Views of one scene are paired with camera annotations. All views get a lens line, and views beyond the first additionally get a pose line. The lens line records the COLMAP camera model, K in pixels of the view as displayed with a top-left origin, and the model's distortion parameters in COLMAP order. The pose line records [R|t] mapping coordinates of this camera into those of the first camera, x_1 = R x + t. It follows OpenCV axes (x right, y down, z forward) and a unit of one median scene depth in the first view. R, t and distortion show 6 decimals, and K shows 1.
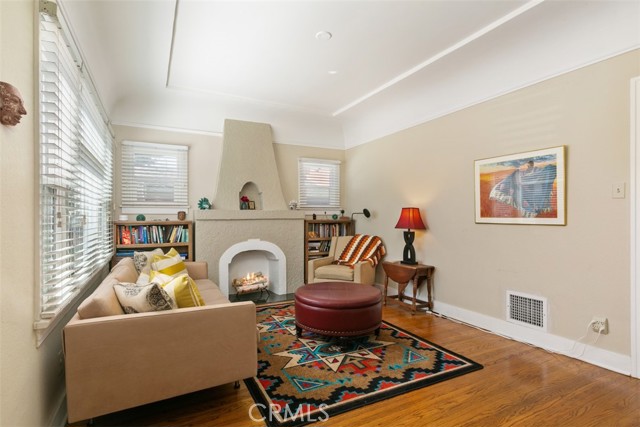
lens RADIAL K [[312.4, 0, 320.1], [0, 312.4, 217.2], [0, 0, 1]] dist [-0.005145, 0.000832]
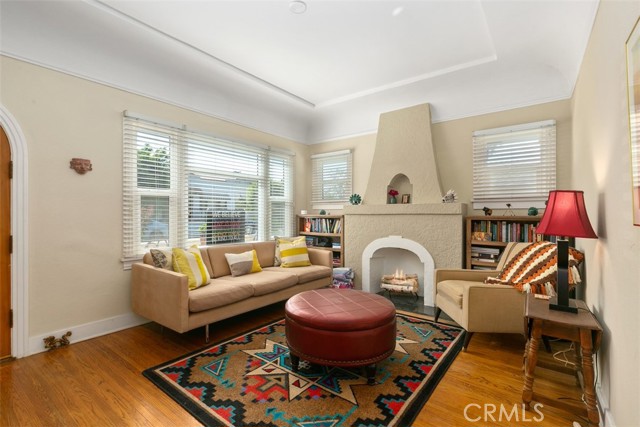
lens RADIAL K [[301.1, 0, 319.6], [0, 301.1, 211.2], [0, 0, 1]] dist [0.003865, -0.001409]
pose [[0.421987, -0.003943, -0.906593, 0.535710], [-0.003094, 0.999978, -0.005790, 0.003946], [0.906596, 0.005248, 0.421966, 0.454532]]
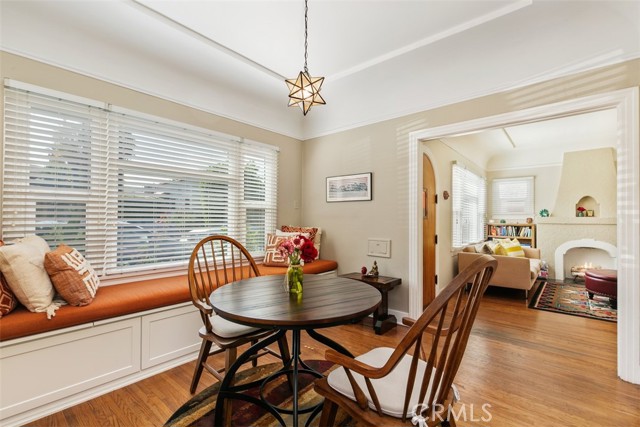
lens RADIAL K [[294.3, 0, 307.2], [0, 294.3, 211.3], [0, 0, 1]] dist [0.004147, -0.003709]
pose [[0.351117, -0.016506, -0.936186, 0.589204], [-0.011094, 0.999701, -0.021787, -0.007763], [0.936266, 0.018036, 0.350829, -0.614784]]
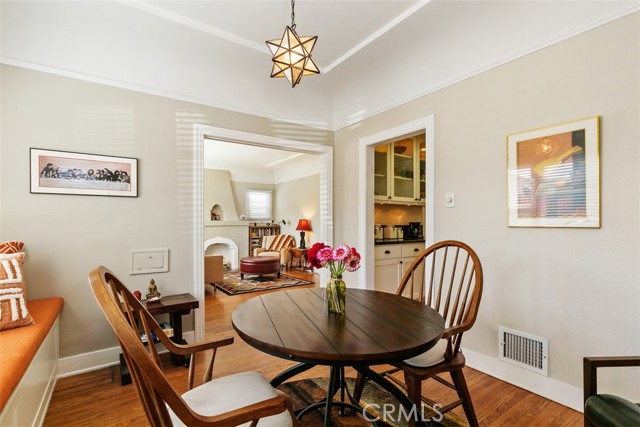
lens RADIAL K [[294.3, 0, 321.1], [0, 294.3, 221.4], [0, 0, 1]] dist [0.004147, -0.003709]
pose [[0.990188, -0.002508, 0.139716, 0.139768], [0.003674, 0.999961, -0.008090, -0.003310], [-0.139690, 0.008524, 0.990159, -0.809479]]
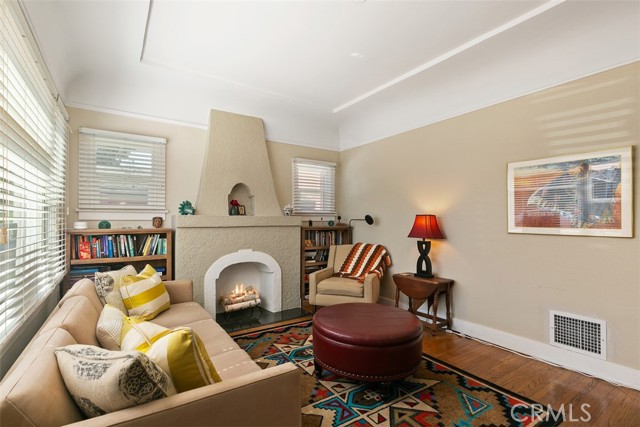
lens RADIAL K [[294.3, 0, 318.6], [0, 294.3, 219.9], [0, 0, 1]] dist [0.004147, -0.003709]
pose [[0.993954, 0.004699, 0.109696, -0.108651], [-0.004310, 0.999984, -0.003782, -0.010389], [-0.109712, 0.003287, 0.993958, 0.182901]]
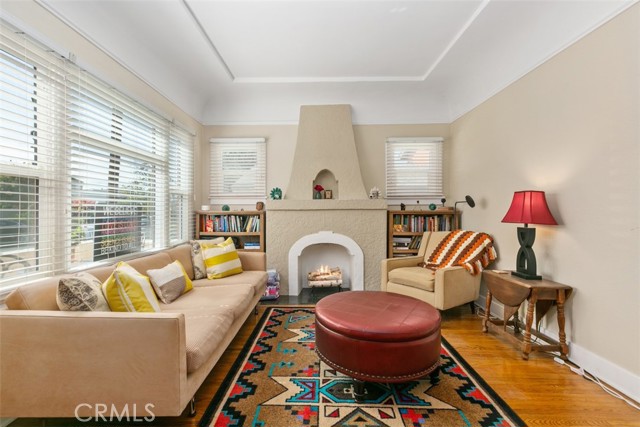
lens RADIAL K [[294.3, 0, 317.8], [0, 294.3, 210.4], [0, 0, 1]] dist [0.004147, -0.003709]
pose [[0.878586, 0.000220, -0.477584, 0.192743], [0.000607, 0.999999, 0.001577, 0.008174], [0.477584, -0.001676, 0.878585, 0.248194]]
